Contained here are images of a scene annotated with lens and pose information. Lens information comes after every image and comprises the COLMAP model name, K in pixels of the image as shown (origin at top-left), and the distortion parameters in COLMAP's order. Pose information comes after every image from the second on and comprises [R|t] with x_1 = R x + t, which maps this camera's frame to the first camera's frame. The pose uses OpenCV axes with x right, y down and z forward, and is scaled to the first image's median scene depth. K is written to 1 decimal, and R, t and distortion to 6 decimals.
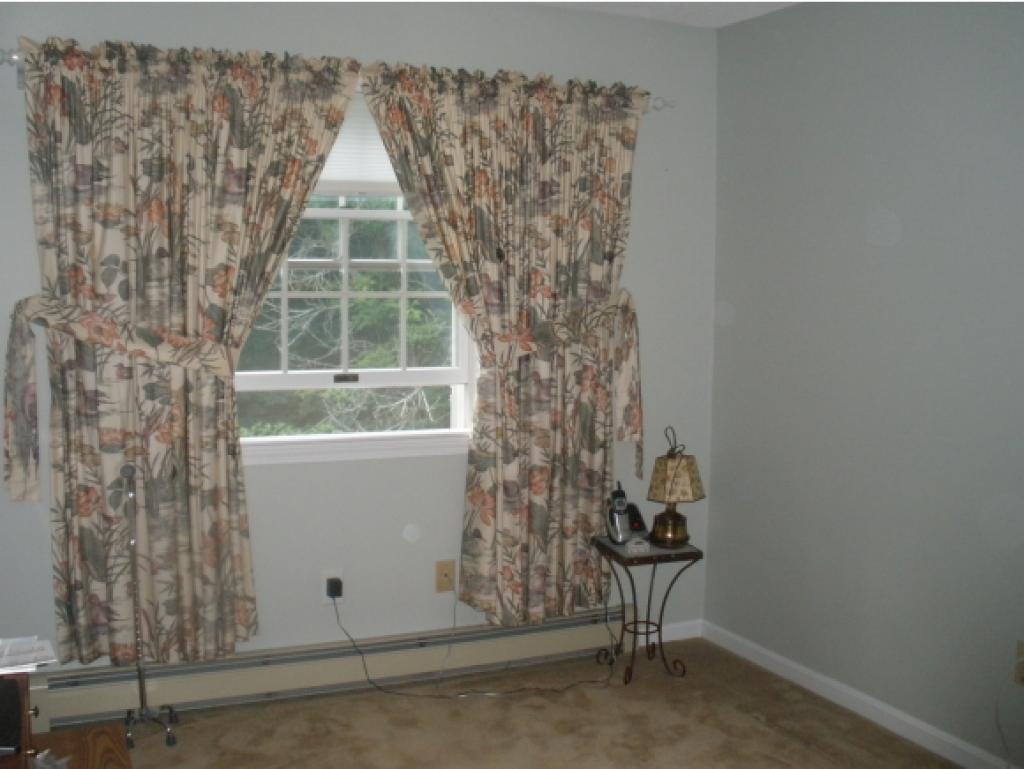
lens RADIAL K [[899.0, 0, 512.3], [0, 899.0, 358.8], [0, 0, 1]] dist [-0.180277, 0.137368]
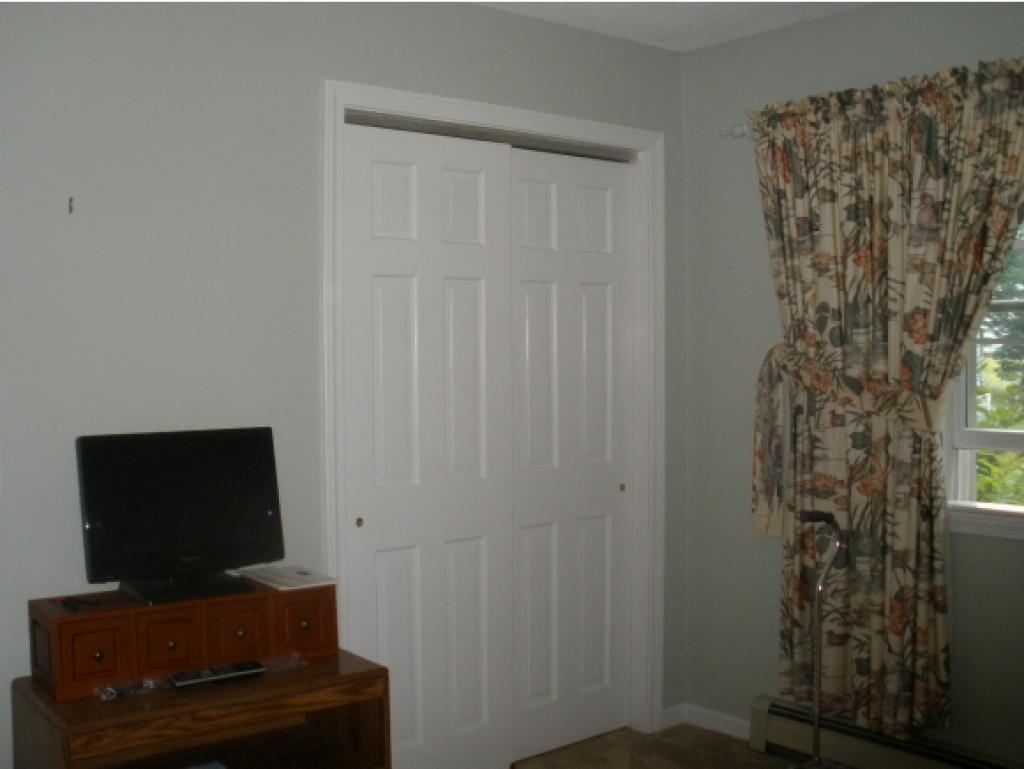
lens RADIAL K [[1117.1, 0, 511.3], [0, 1117.1, 364.0], [0, 0, 1]] dist [-0.276517, 0.328719]
pose [[0.334579, 0.005063, -0.942354, 0.606136], [-0.048217, 0.998768, -0.011753, -0.015169], [0.941134, 0.049370, 0.334410, 0.228652]]
